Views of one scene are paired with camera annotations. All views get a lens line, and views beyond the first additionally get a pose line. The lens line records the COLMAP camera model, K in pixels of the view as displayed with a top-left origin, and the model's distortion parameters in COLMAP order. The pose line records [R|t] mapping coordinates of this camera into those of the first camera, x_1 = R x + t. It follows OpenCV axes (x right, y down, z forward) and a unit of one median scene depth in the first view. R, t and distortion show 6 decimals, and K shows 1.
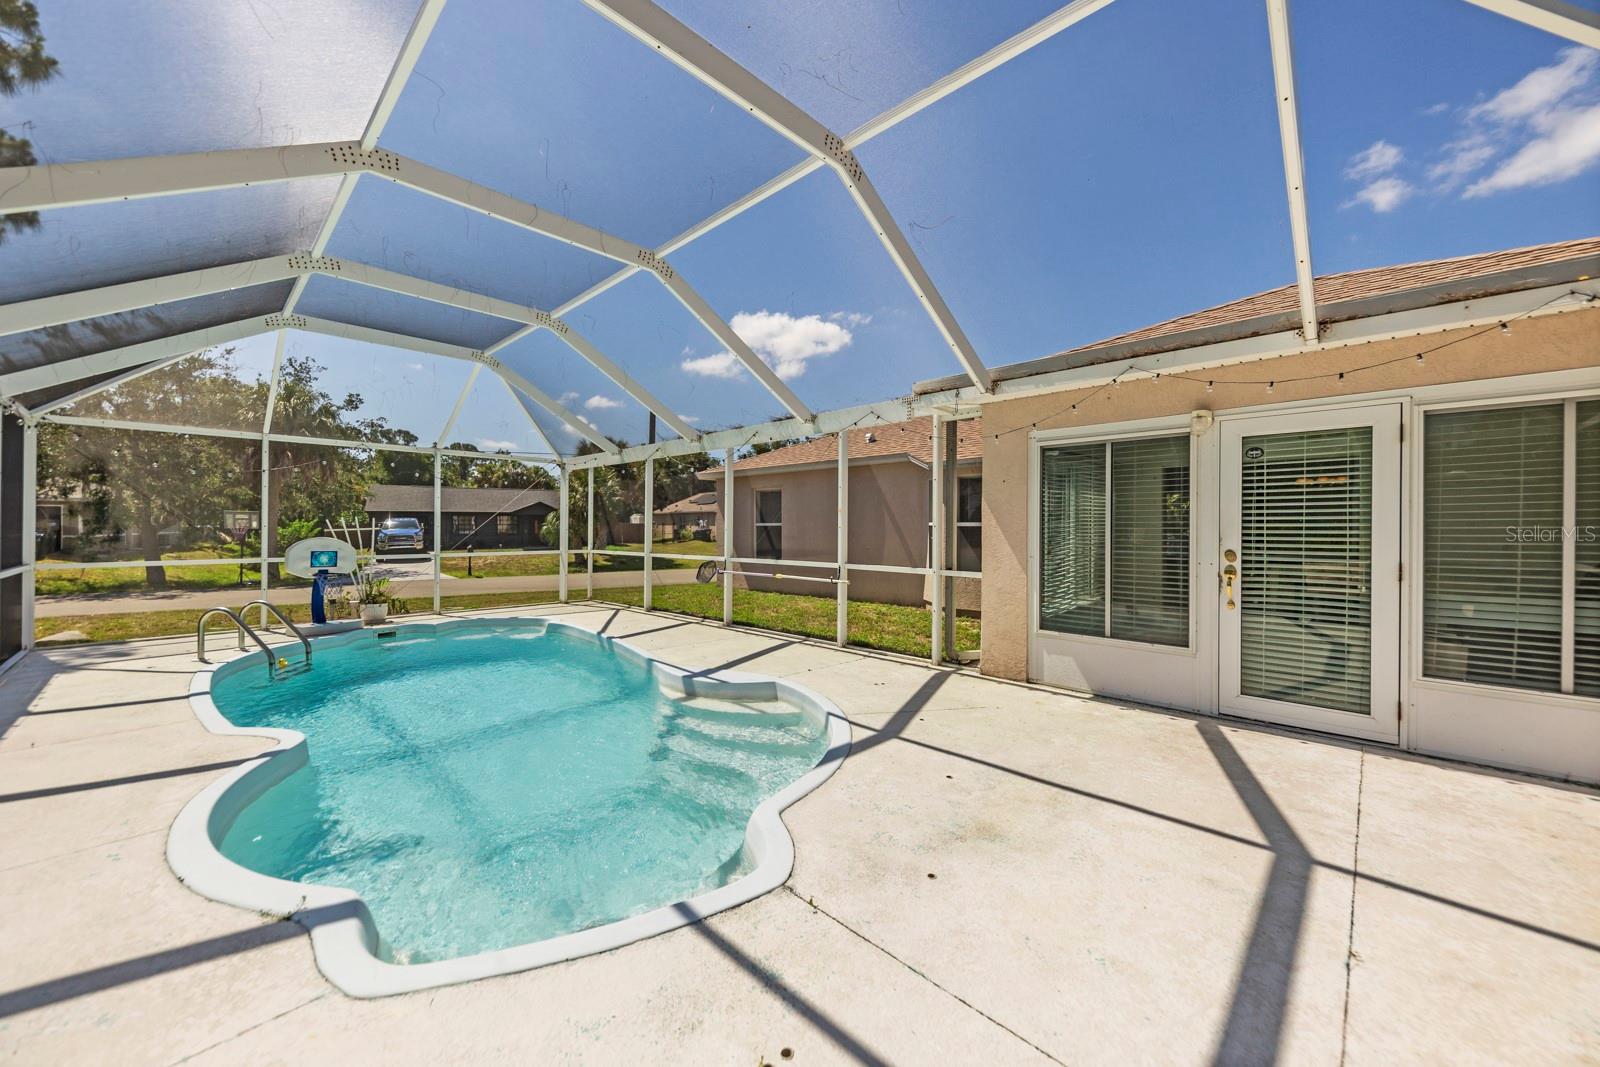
lens RADIAL K [[597.8, 0, 810.4], [0, 597.8, 528.0], [0, 0, 1]] dist [0.000661, 0.000056]
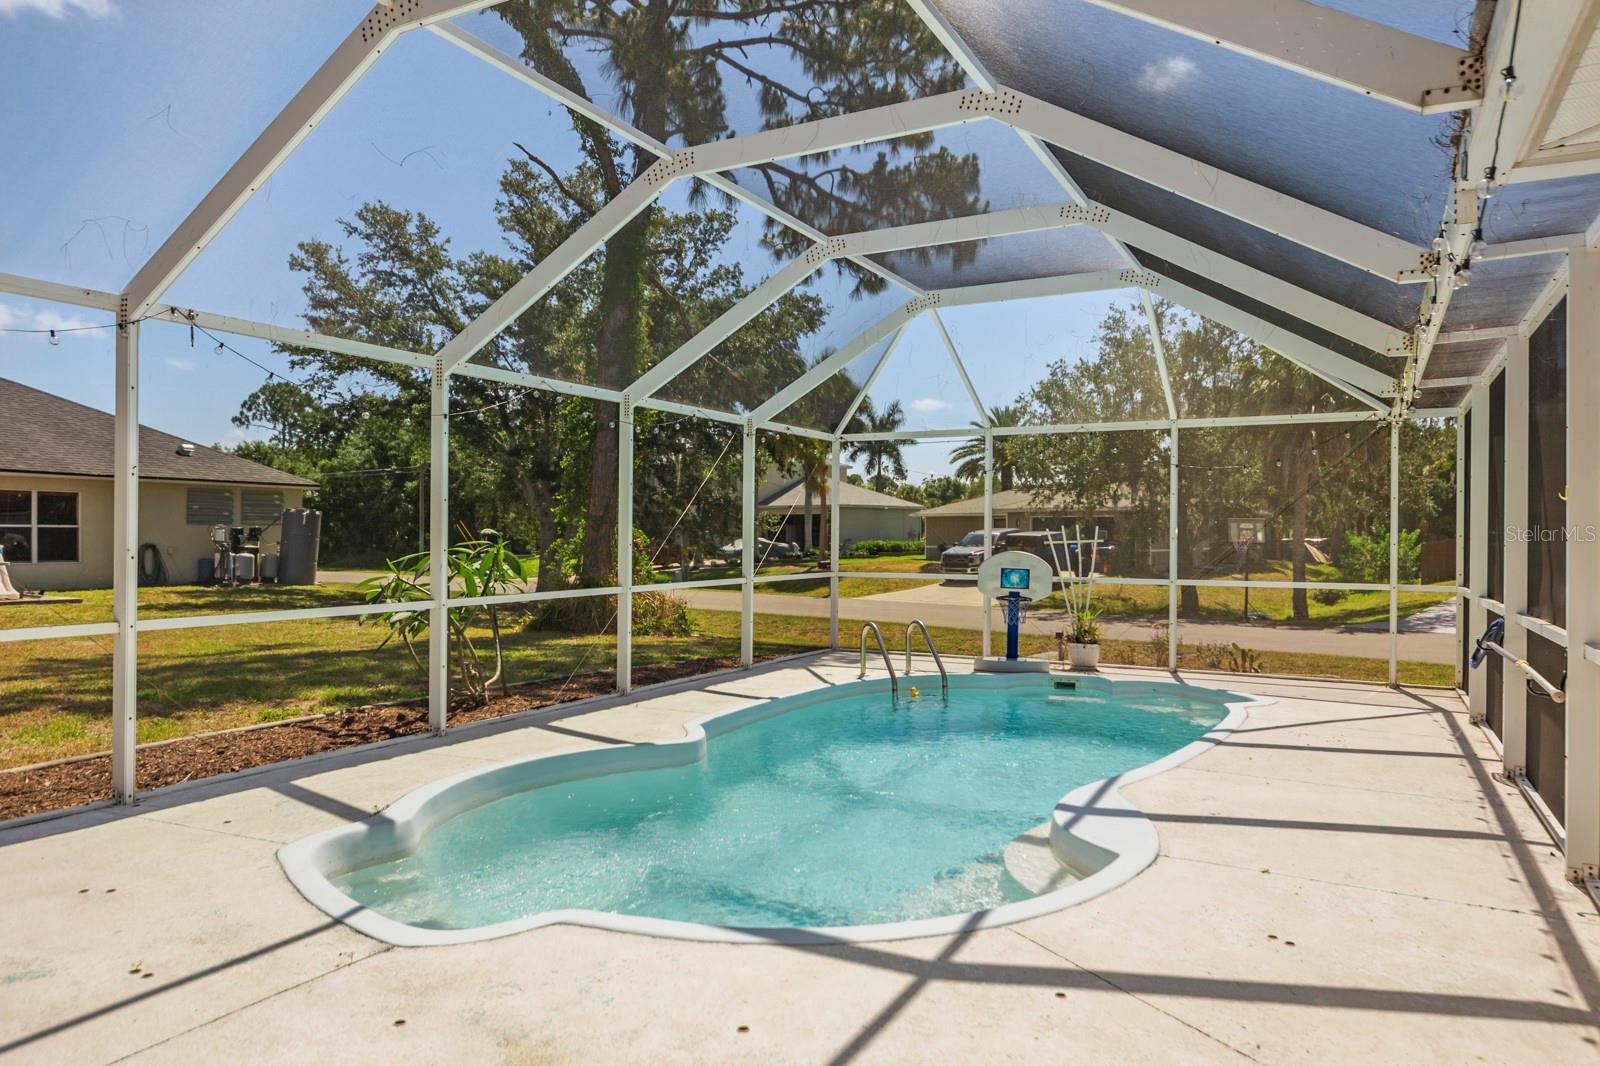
lens RADIAL K [[1055.7, 0, 800.0], [0, 1055.7, 533.0], [0, 0, 1]] dist [-0.004834, -0.002984]
pose [[0.274468, 0.000831, -0.961596, 0.935811], [-0.010992, 0.999937, -0.002273, -0.005226], [0.961533, 0.011193, 0.274460, 0.668151]]
